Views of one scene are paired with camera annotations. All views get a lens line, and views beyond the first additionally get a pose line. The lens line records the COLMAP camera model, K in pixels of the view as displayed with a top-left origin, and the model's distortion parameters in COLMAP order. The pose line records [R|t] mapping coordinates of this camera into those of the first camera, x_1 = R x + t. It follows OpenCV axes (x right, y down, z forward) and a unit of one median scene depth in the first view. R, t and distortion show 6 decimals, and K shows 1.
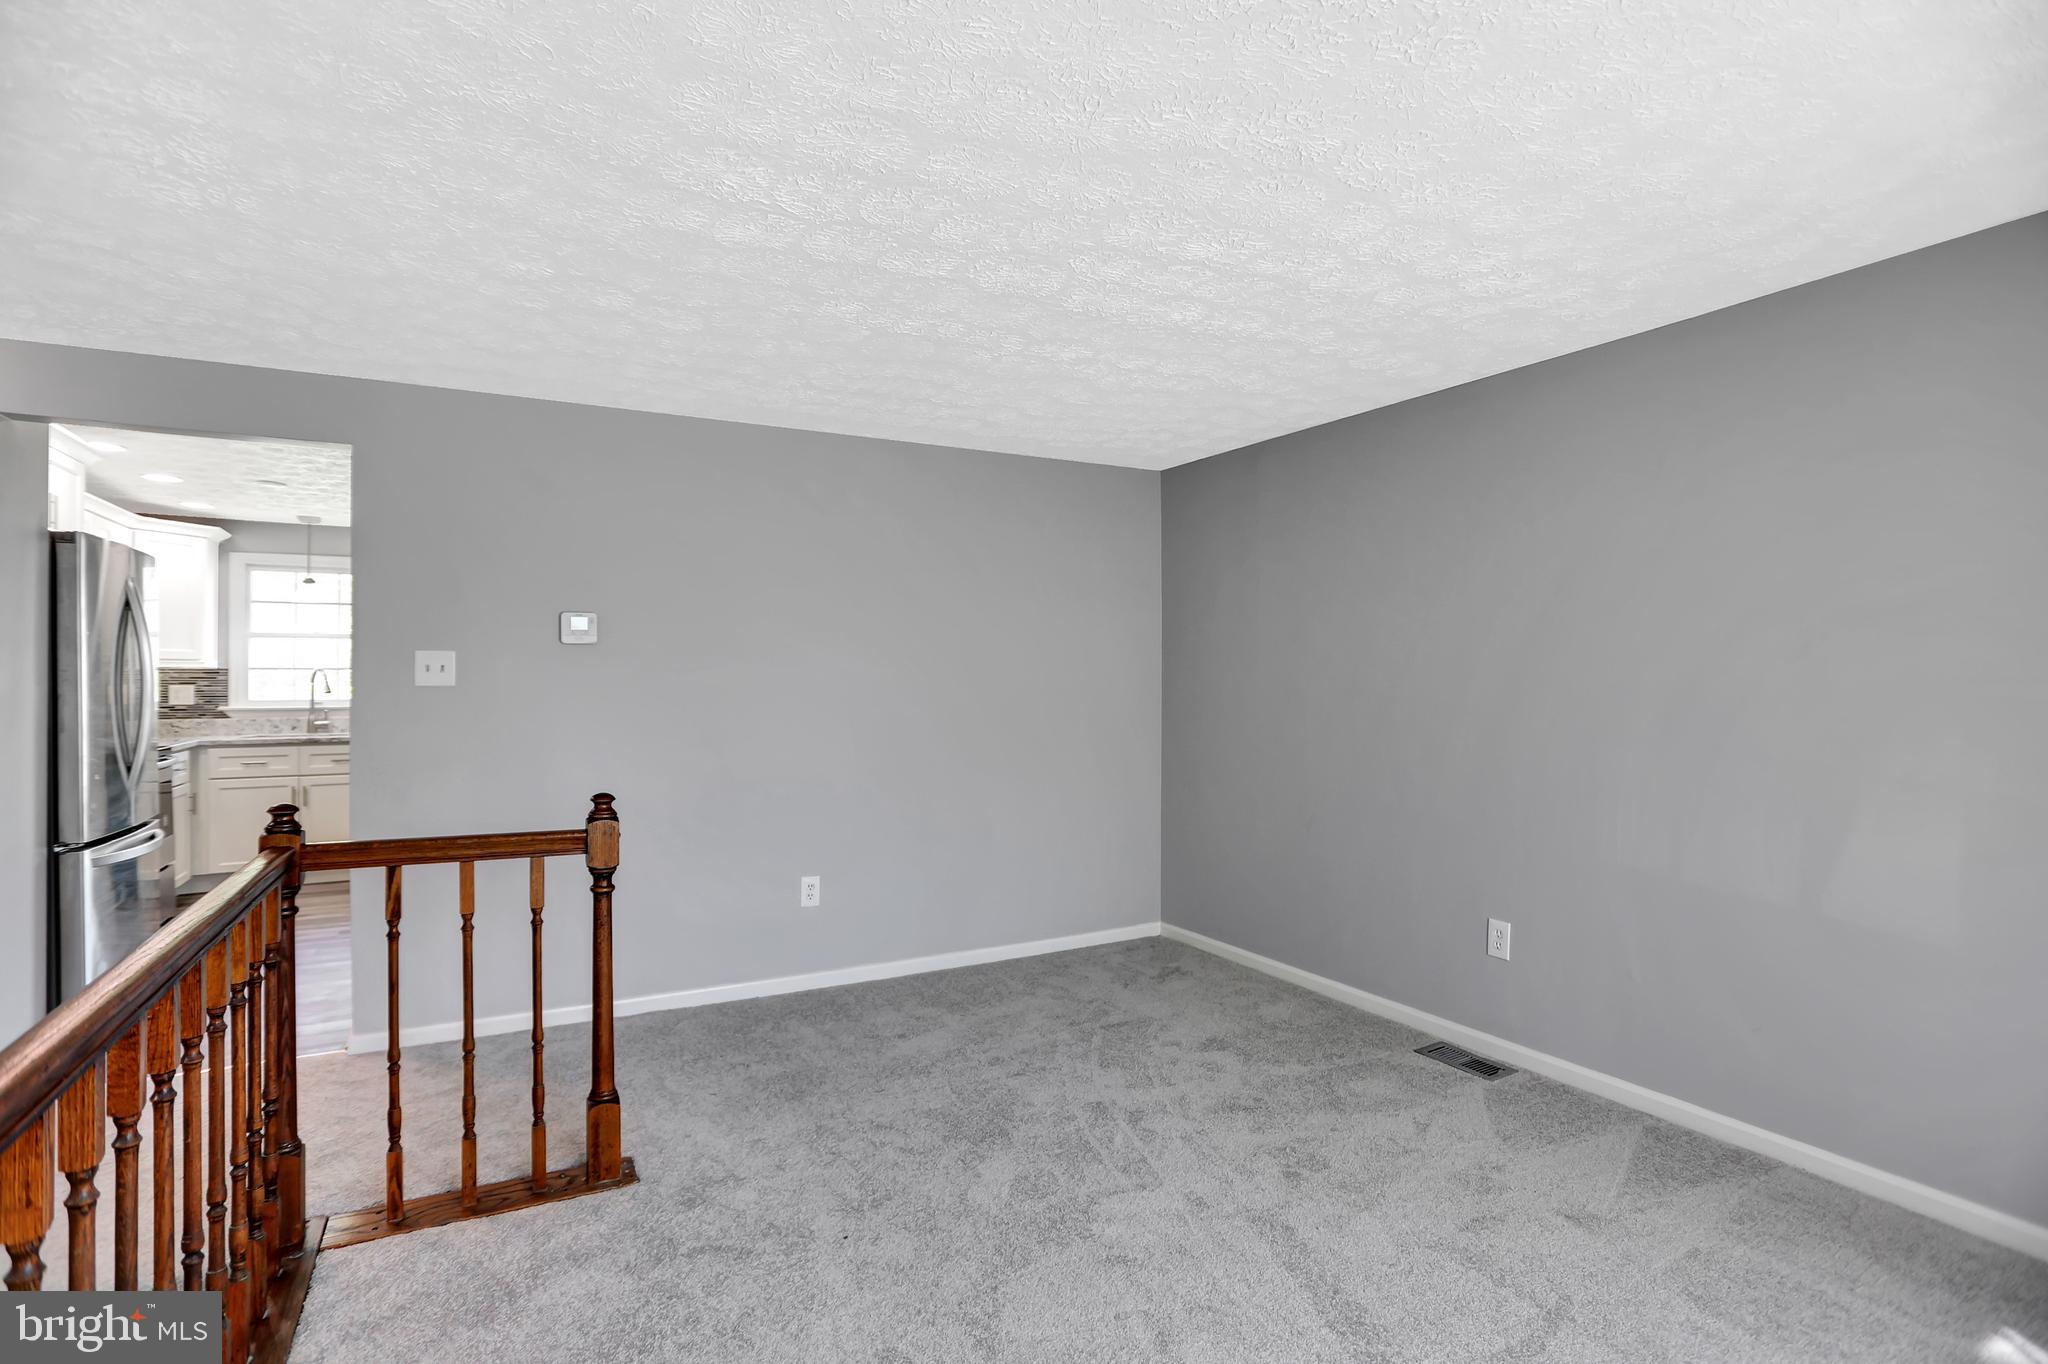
lens RADIAL K [[1014.5, 0, 1025.2], [0, 1014.5, 674.6], [0, 0, 1]] dist [-0.054995, 0.017893]
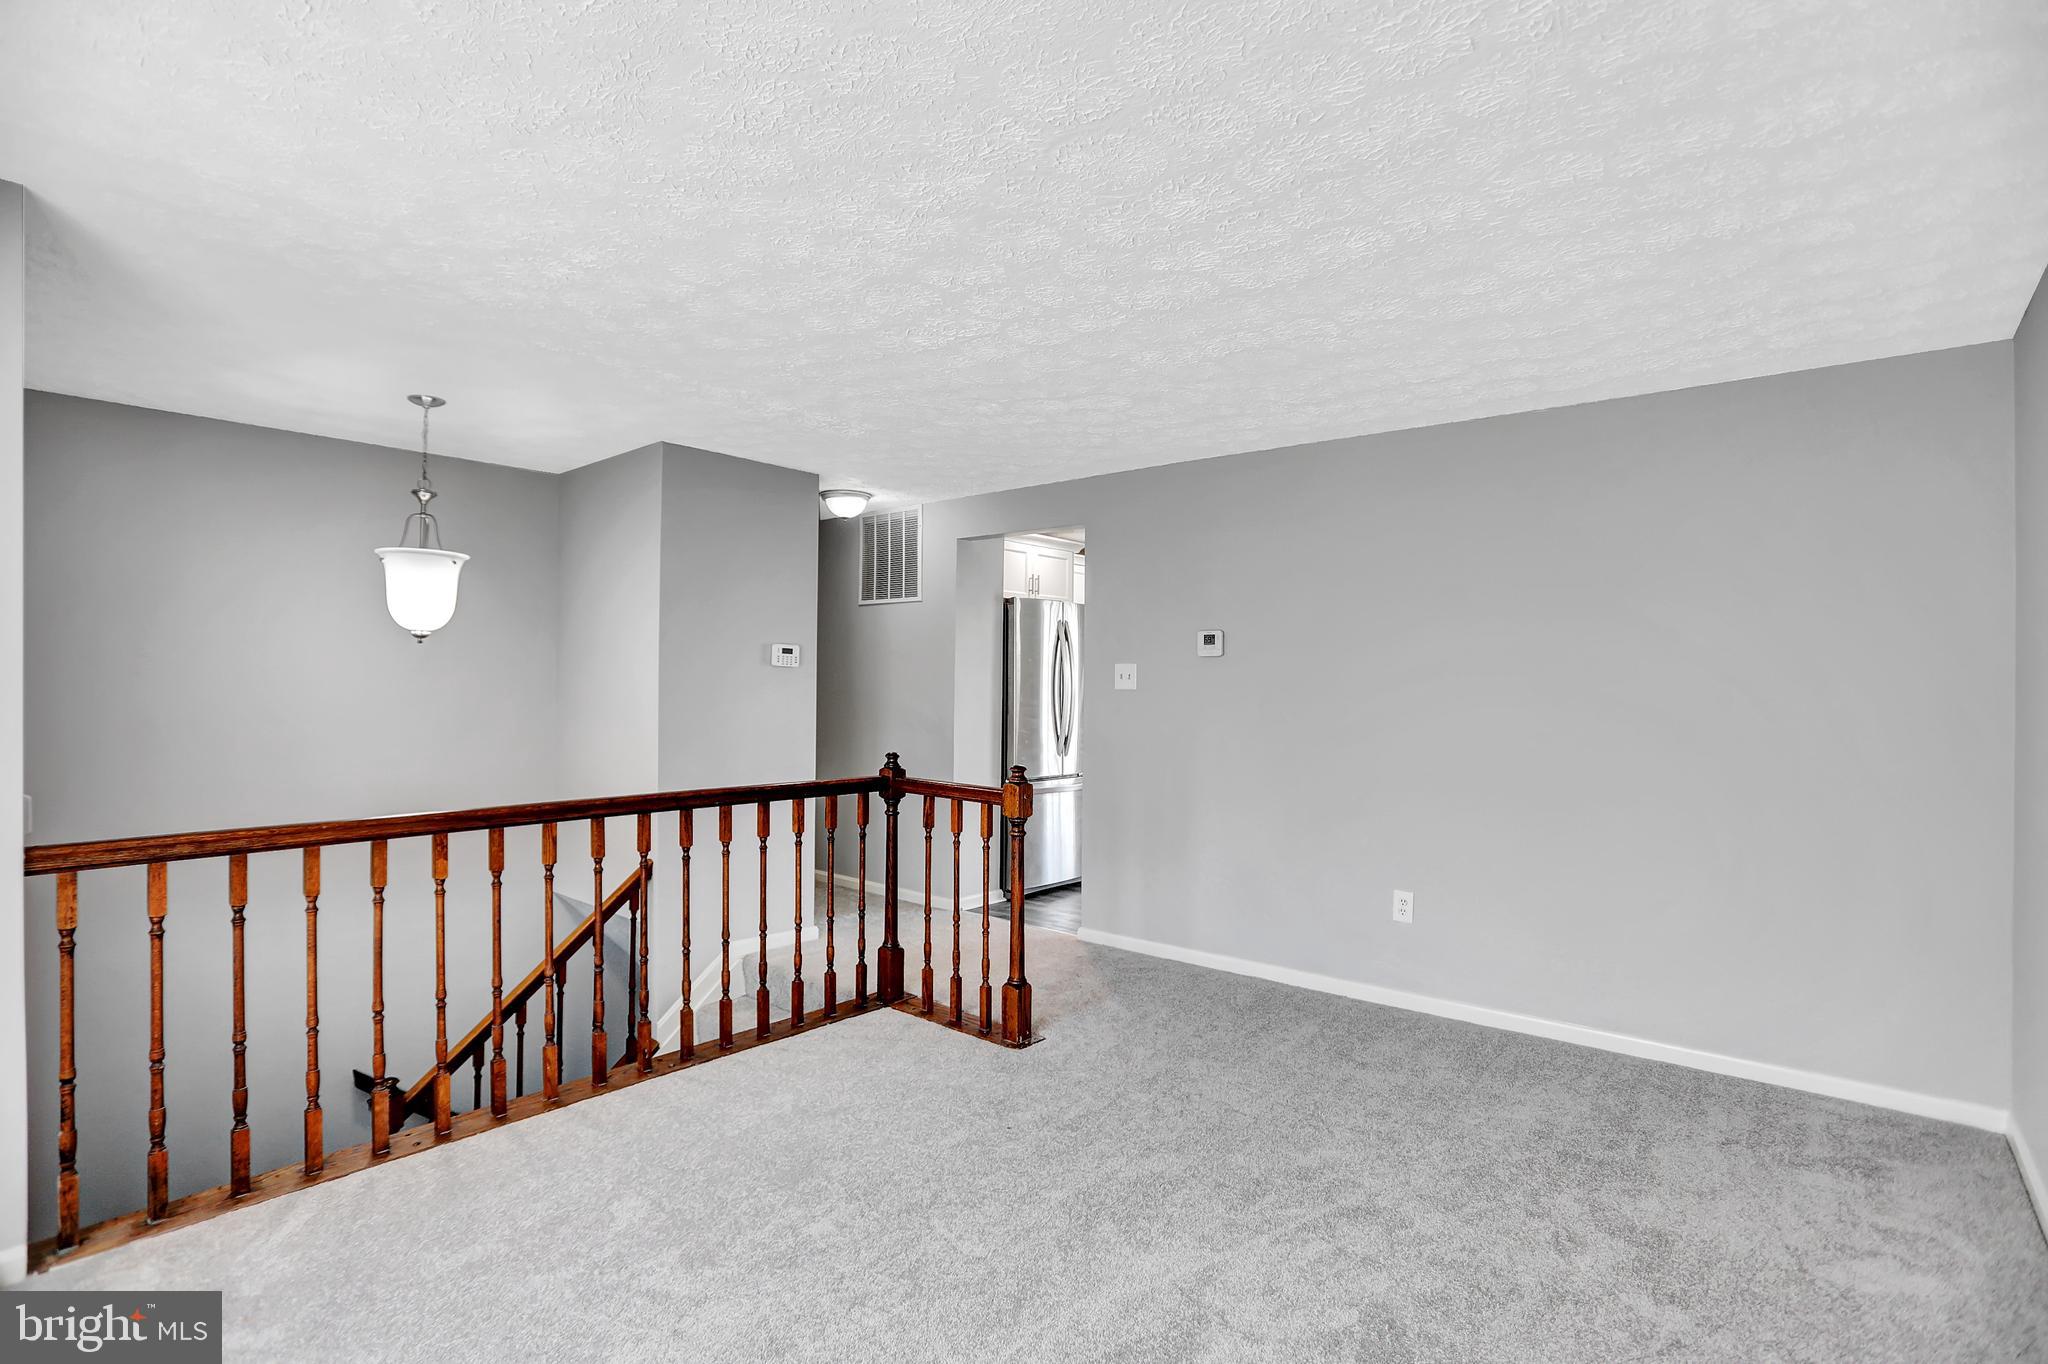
lens RADIAL K [[1014.5, 0, 1023.7], [0, 1014.5, 676.7], [0, 0, 1]] dist [-0.054995, 0.017893]
pose [[0.333444, -0.000903, -0.942769, 0.683013], [-0.008017, 0.999961, -0.003793, 0.000443], [0.942736, 0.008823, 0.333424, 0.395403]]
